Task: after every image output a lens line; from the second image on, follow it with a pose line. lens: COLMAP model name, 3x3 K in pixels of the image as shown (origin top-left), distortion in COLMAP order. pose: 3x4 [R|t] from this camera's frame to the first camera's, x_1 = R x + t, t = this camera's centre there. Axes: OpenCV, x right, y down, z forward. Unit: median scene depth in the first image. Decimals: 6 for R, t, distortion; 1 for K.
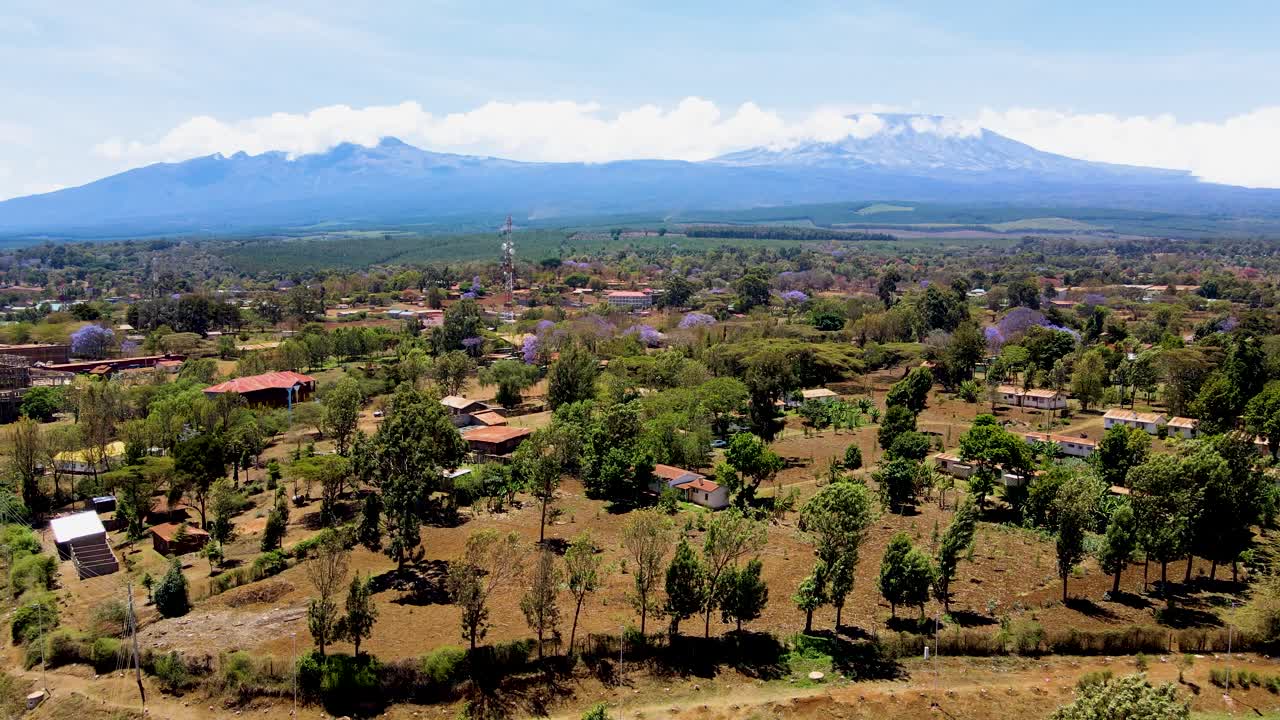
lens RADIAL K [[945.2, 0, 640.0], [0, 945.2, 360.0], [0, 0, 1]] dist [-0.003201, 0.031114]
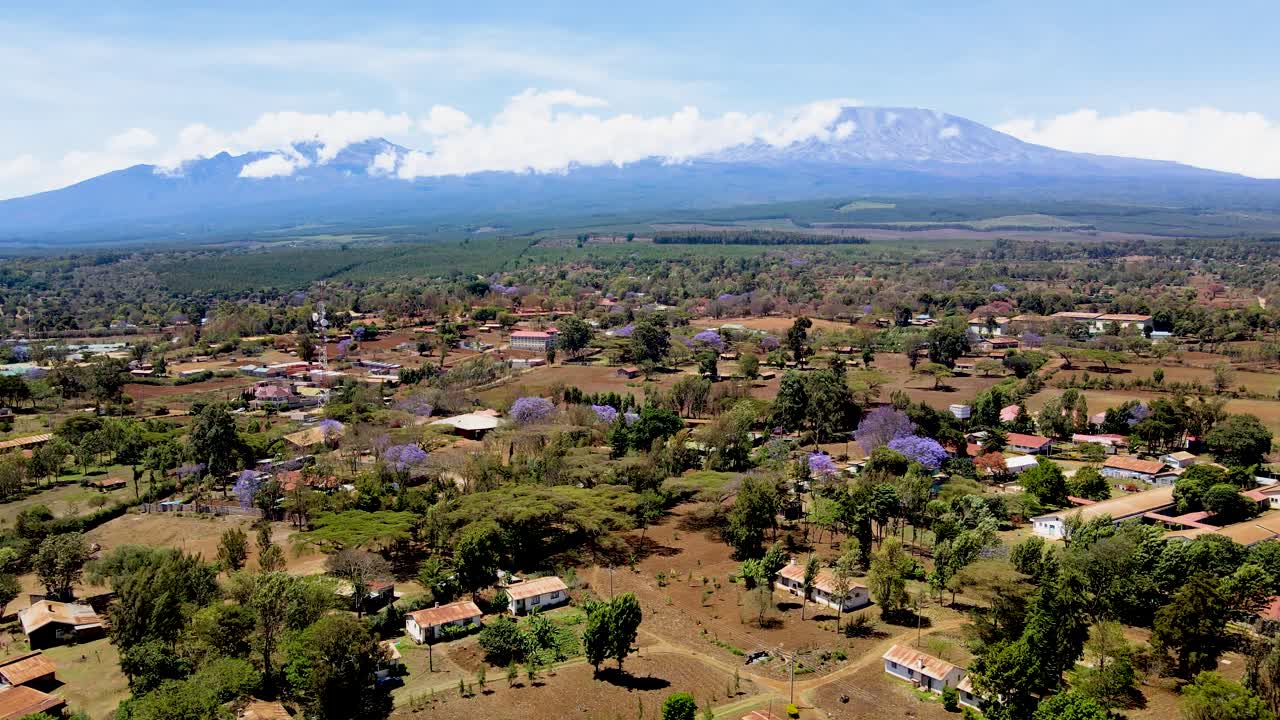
lens RADIAL K [[945.2, 0, 640.0], [0, 945.2, 360.0], [0, 0, 1]] dist [-0.003201, 0.031114]
pose [[0.999886, -0.012816, 0.008043, 0.301542], [0.012774, 0.999905, 0.005210, -0.169220], [-0.008109, -0.005107, 0.999954, 0.284590]]
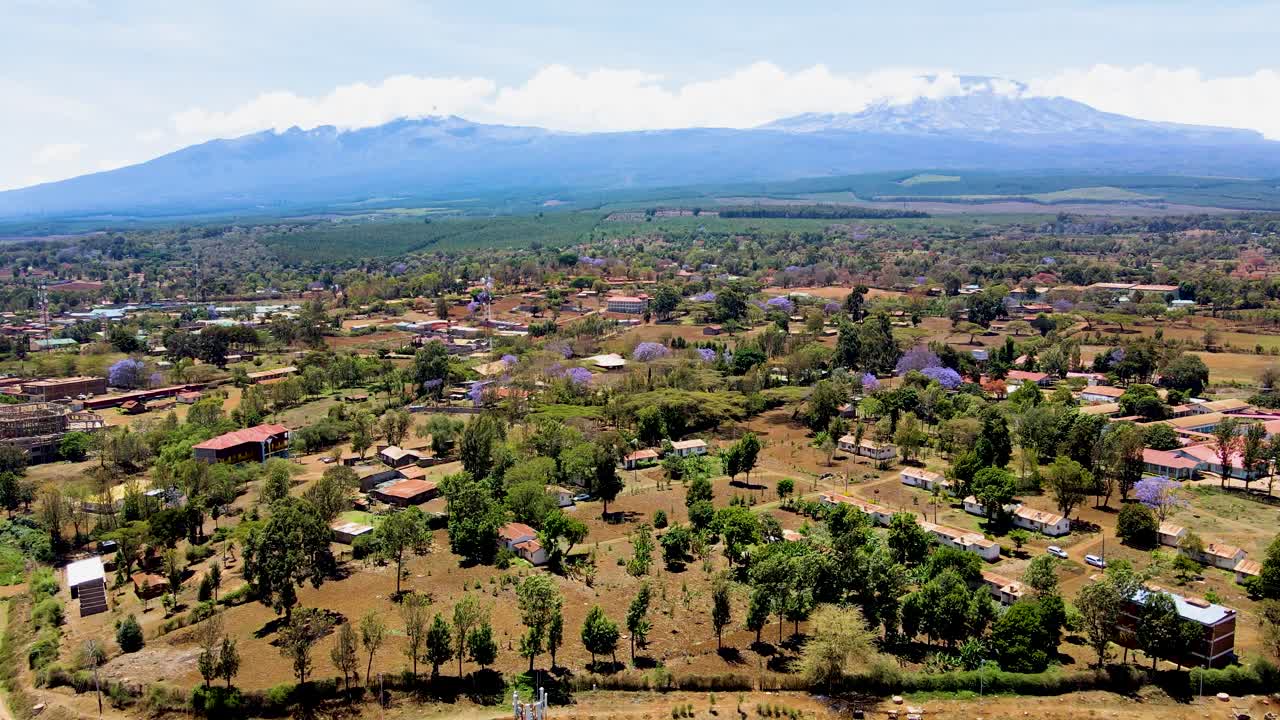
lens RADIAL K [[945.2, 0, 640.0], [0, 945.2, 360.0], [0, 0, 1]] dist [-0.003201, 0.031114]
pose [[0.998537, -0.003263, -0.053979, 0.217114], [0.005087, 0.999419, 0.033690, -0.130691], [0.053838, -0.033915, 0.997974, -0.243883]]
